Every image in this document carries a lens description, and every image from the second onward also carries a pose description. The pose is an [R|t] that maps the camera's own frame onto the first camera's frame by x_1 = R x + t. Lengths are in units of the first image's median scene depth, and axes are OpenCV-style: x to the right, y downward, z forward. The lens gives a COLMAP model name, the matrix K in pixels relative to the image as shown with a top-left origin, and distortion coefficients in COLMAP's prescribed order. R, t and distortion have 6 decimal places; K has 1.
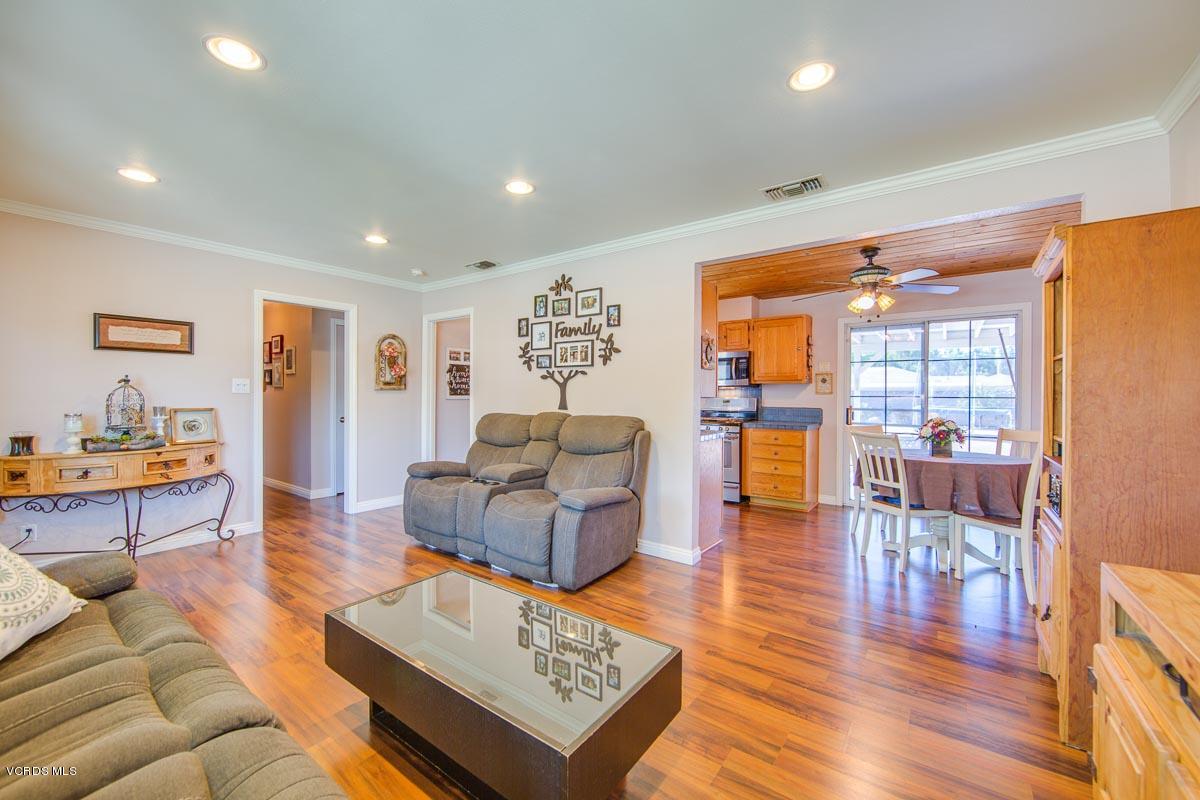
lens RADIAL K [[475.0, 0, 588.2], [0, 475.0, 396.4], [0, 0, 1]] dist [-0.003781, 0.000631]
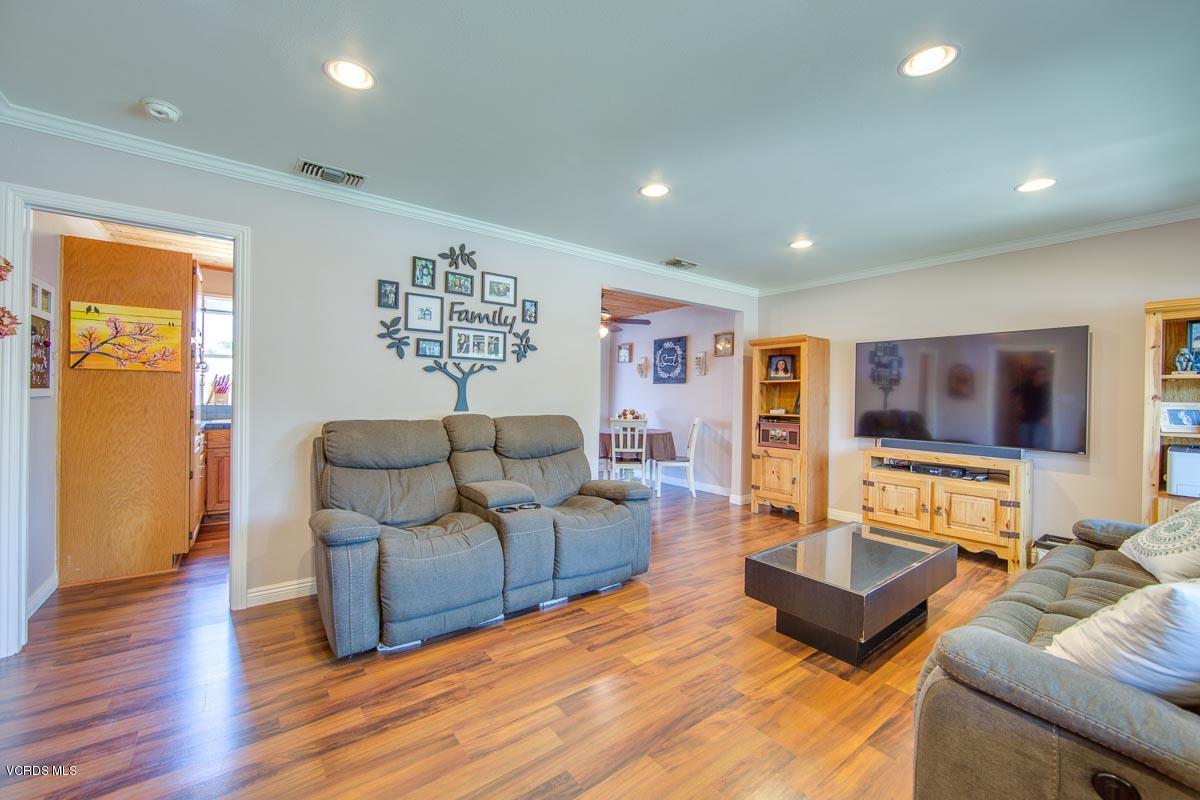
lens RADIAL K [[475.0, 0, 591.3], [0, 475.0, 398.4], [0, 0, 1]] dist [-0.003781, 0.000631]
pose [[0.268202, -0.003539, 0.963356, -0.780690], [-0.004259, 0.999979, 0.004859, 0.001149], [-0.963353, -0.005406, 0.268181, 0.576542]]
